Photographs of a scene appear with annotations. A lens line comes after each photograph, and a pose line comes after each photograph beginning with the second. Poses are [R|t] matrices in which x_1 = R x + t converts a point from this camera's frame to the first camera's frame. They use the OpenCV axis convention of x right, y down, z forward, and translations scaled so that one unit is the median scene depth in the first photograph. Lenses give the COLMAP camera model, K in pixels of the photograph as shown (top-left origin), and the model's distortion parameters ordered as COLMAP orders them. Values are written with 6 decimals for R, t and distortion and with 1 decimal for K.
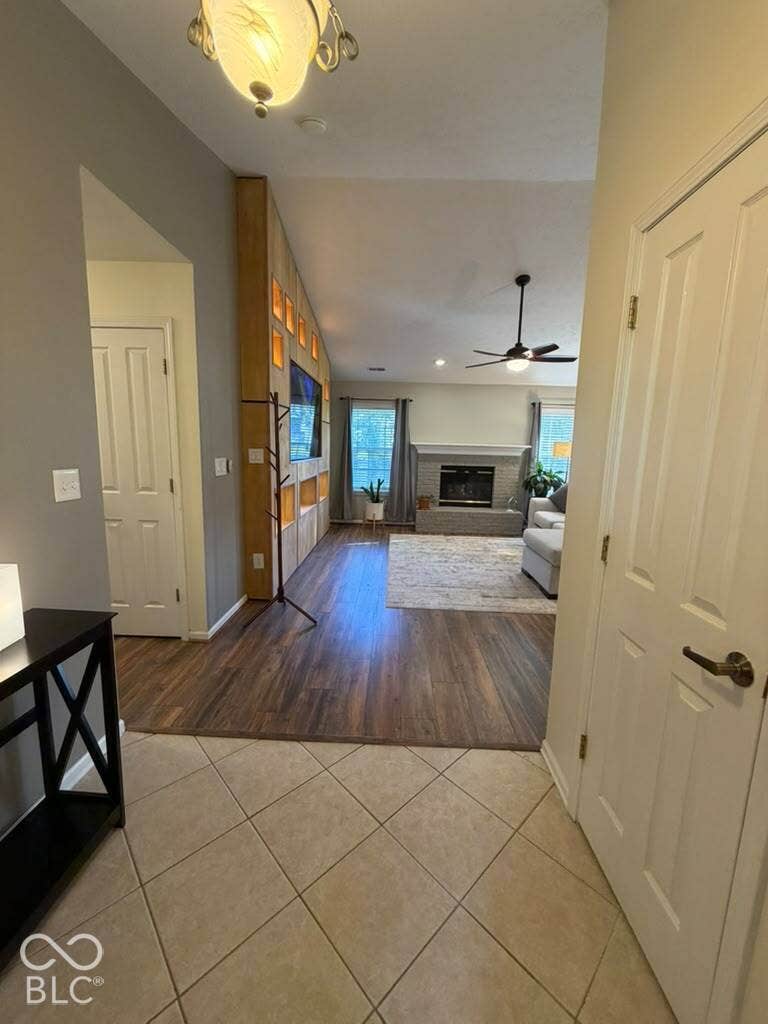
lens RADIAL K [[407.4, 0, 380.4], [0, 407.4, 508.2], [0, 0, 1]] dist [-0.001235, -0.000286]
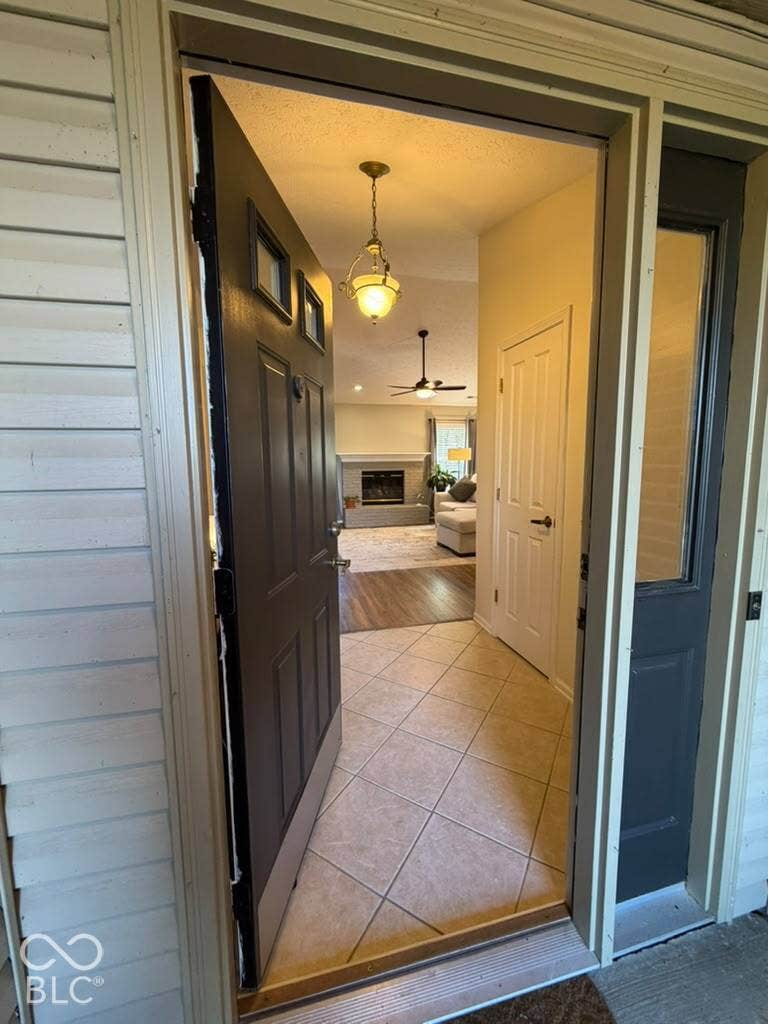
lens RADIAL K [[407.4, 0, 380.4], [0, 407.4, 508.2], [0, 0, 1]] dist [-0.001235, -0.000286]
pose [[0.963912, -0.067231, 0.257592, -0.129315], [0.075283, 0.996930, -0.021511, 0.037753], [-0.255355, 0.040127, 0.966014, -0.194066]]
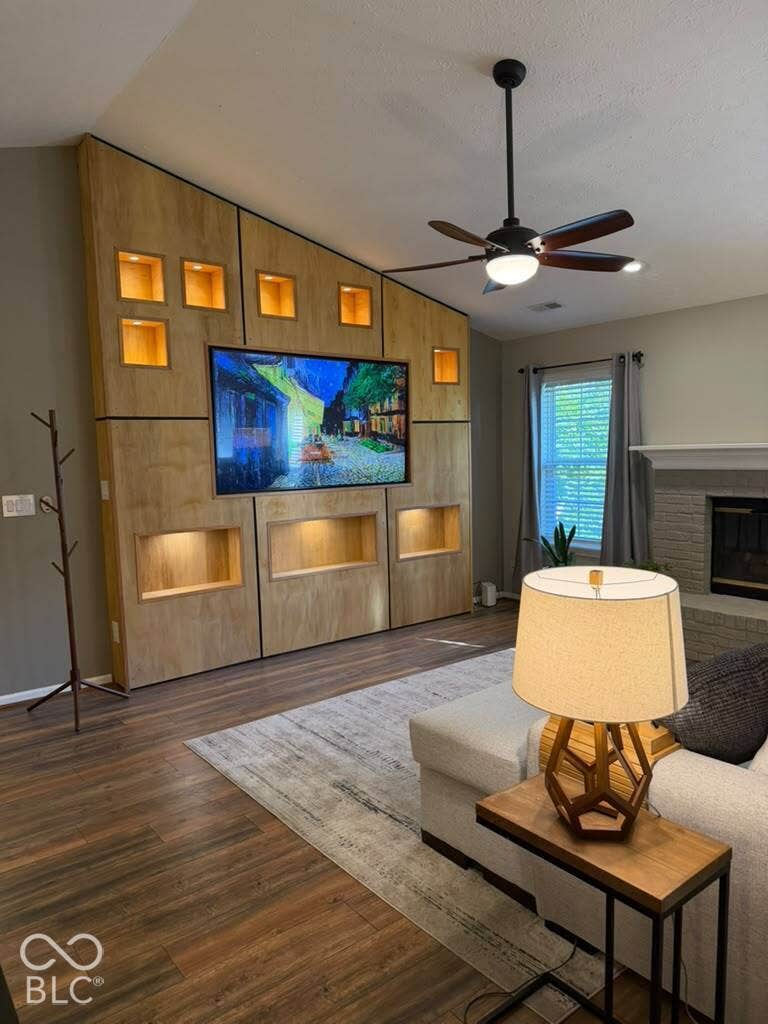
lens RADIAL K [[714.3, 0, 384.0], [0, 714.3, 512.0], [0, 0, 1]] dist [0.003680, 0.001164]
pose [[0.632258, 0.024822, -0.774361, 0.572924], [-0.074323, 0.996820, -0.028731, -0.047642], [0.771185, 0.075718, 0.632092, 0.309503]]
